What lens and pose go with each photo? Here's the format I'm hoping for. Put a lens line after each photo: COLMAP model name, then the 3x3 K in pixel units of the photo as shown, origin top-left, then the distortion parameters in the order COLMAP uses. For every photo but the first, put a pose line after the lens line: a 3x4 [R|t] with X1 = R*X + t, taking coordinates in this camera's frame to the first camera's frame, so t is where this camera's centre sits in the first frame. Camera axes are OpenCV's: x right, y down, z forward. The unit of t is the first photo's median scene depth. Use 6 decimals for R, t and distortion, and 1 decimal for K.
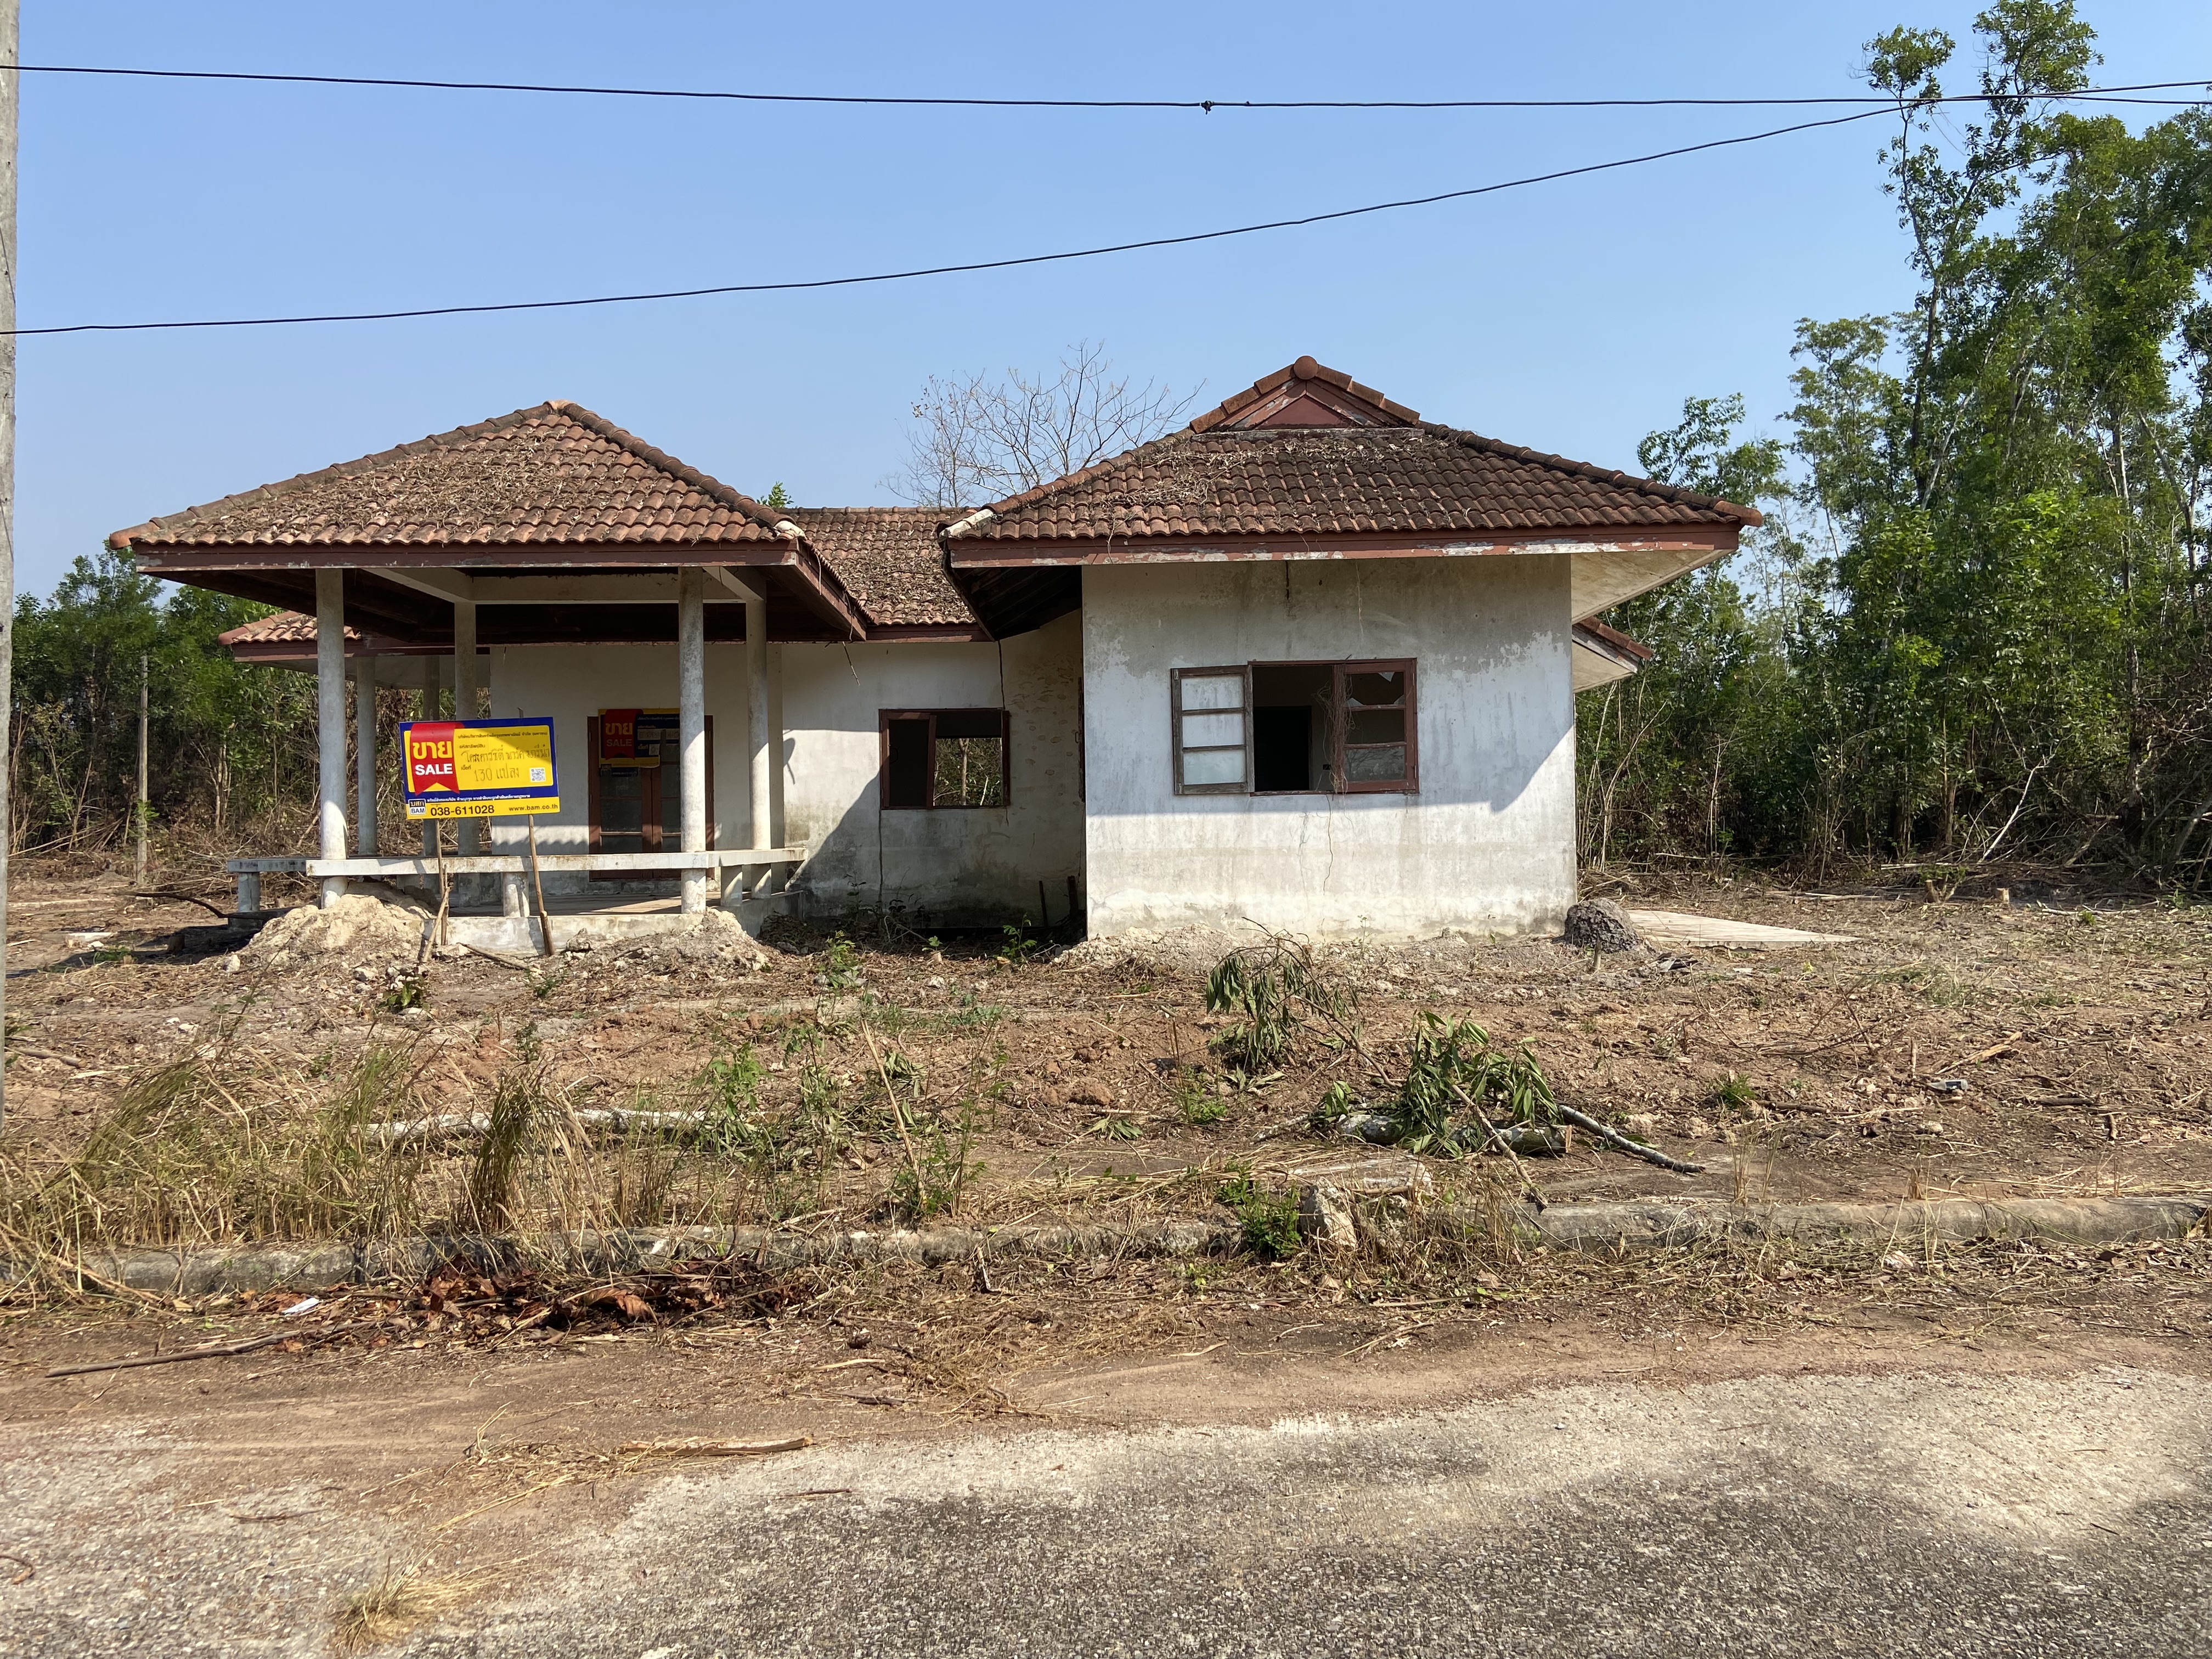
lens RADIAL K [[1679.8, 0, 1100.3], [0, 1679.8, 827.4], [0, 0, 1]] dist [0.035392, -0.042586]
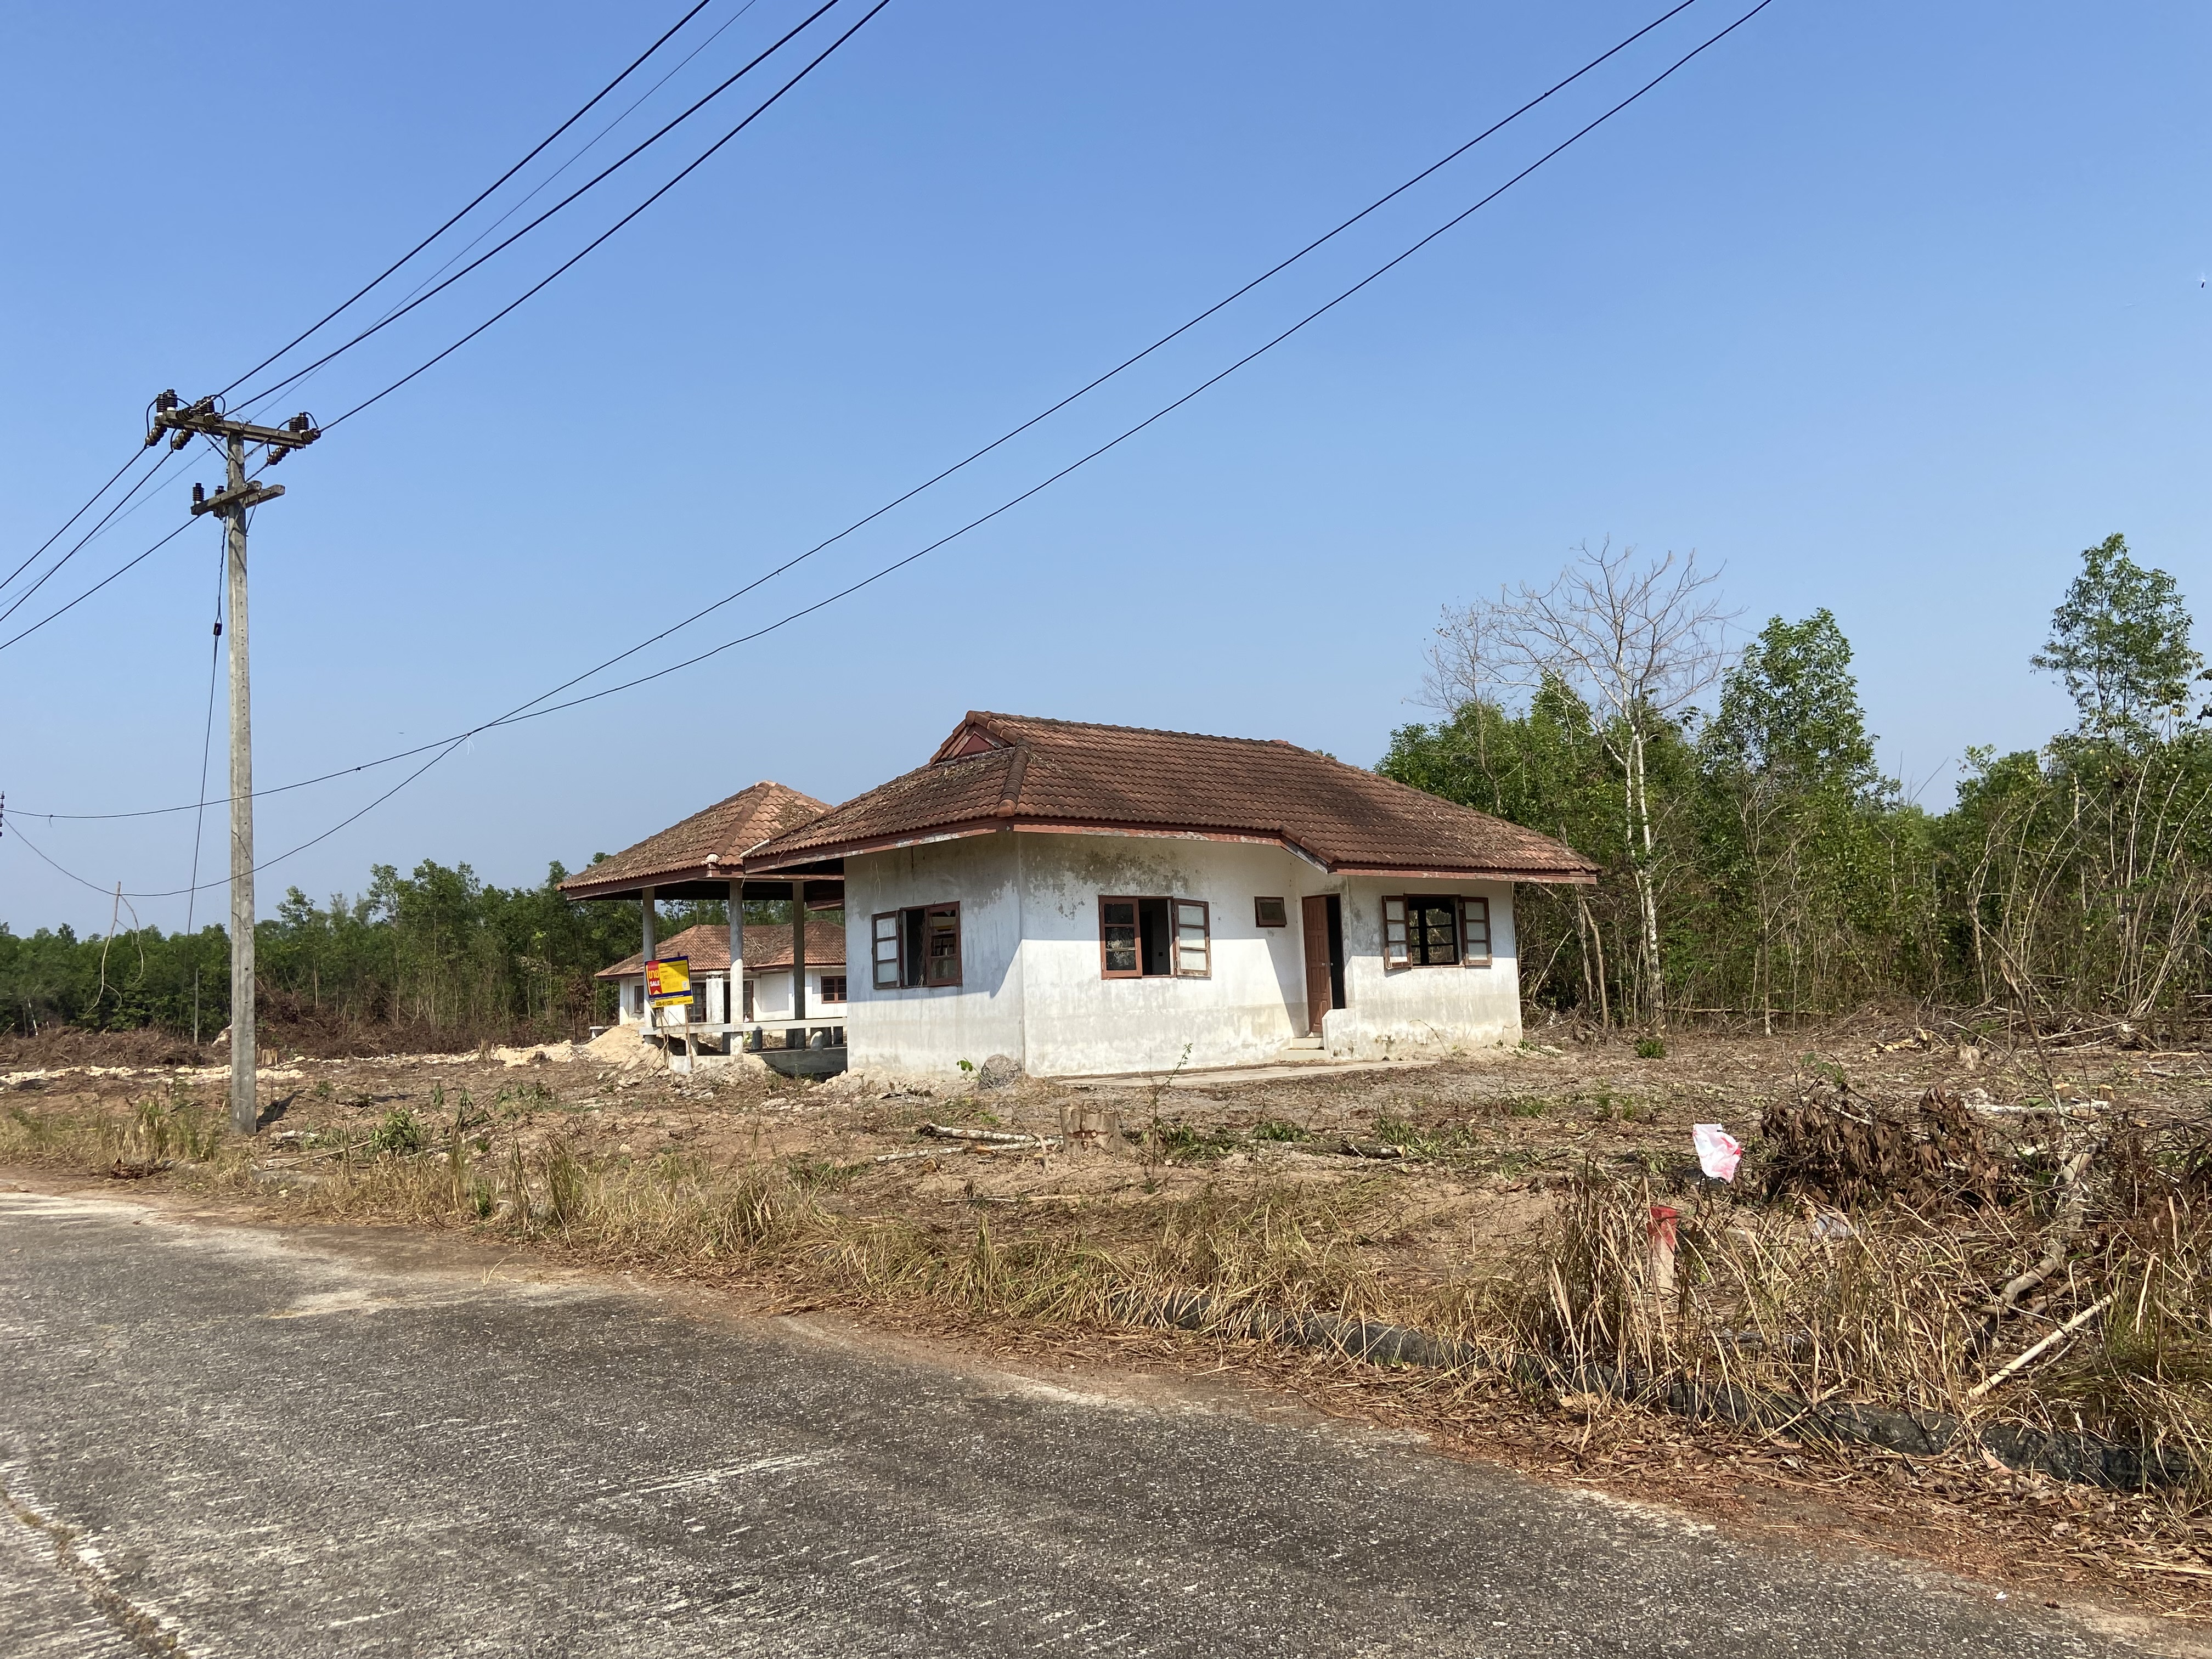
lens RADIAL K [[1679.8, 0, 1103.9], [0, 1679.8, 826.8], [0, 0, 1]] dist [0.035392, -0.042586]
pose [[0.667196, -0.086574, -0.739834, 1.466240], [0.034099, 0.995731, -0.085767, -0.029319], [0.744101, 0.031996, 0.667301, 0.035089]]
